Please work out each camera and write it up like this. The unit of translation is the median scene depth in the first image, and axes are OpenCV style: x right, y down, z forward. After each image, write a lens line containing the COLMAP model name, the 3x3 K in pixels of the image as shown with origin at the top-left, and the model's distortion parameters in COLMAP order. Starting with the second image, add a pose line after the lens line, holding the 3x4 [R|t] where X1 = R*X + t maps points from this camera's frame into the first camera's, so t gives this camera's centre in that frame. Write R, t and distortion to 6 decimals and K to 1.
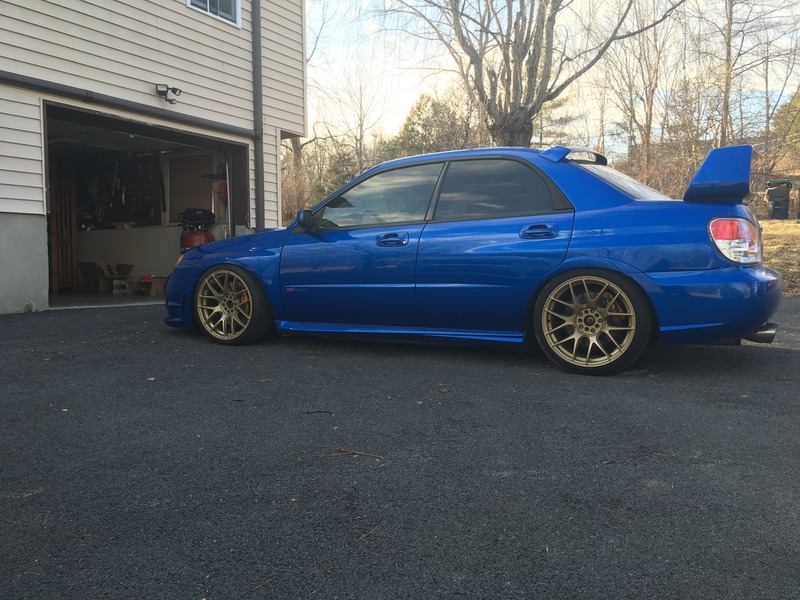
lens RADIAL K [[672.5, 0, 397.9], [0, 672.5, 299.7], [0, 0, 1]] dist [0.083465, -0.128419]
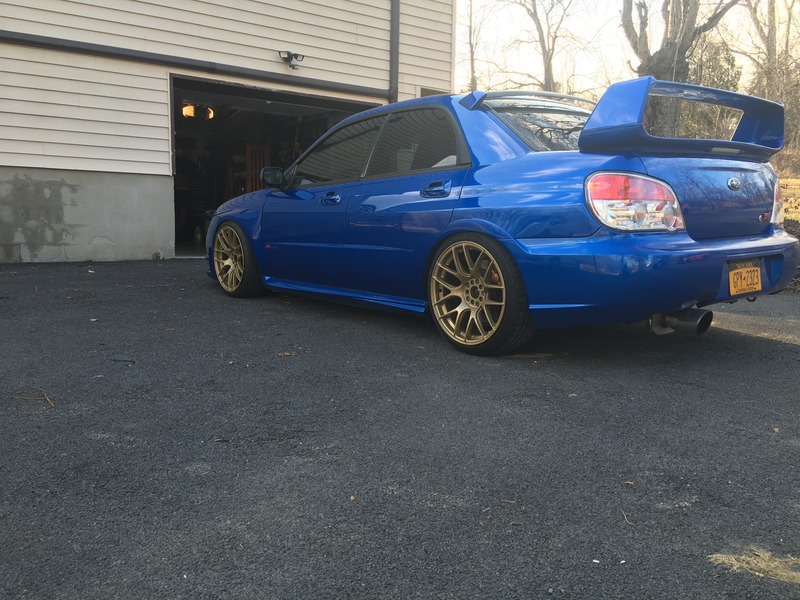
lens RADIAL K [[672.5, 0, 397.9], [0, 672.5, 299.7], [0, 0, 1]] dist [0.083465, -0.128419]
pose [[0.916993, 0.065432, -0.393501, 0.420326], [-0.042703, 0.996889, 0.066250, -0.010342], [0.396611, -0.043947, 0.916934, 0.125191]]
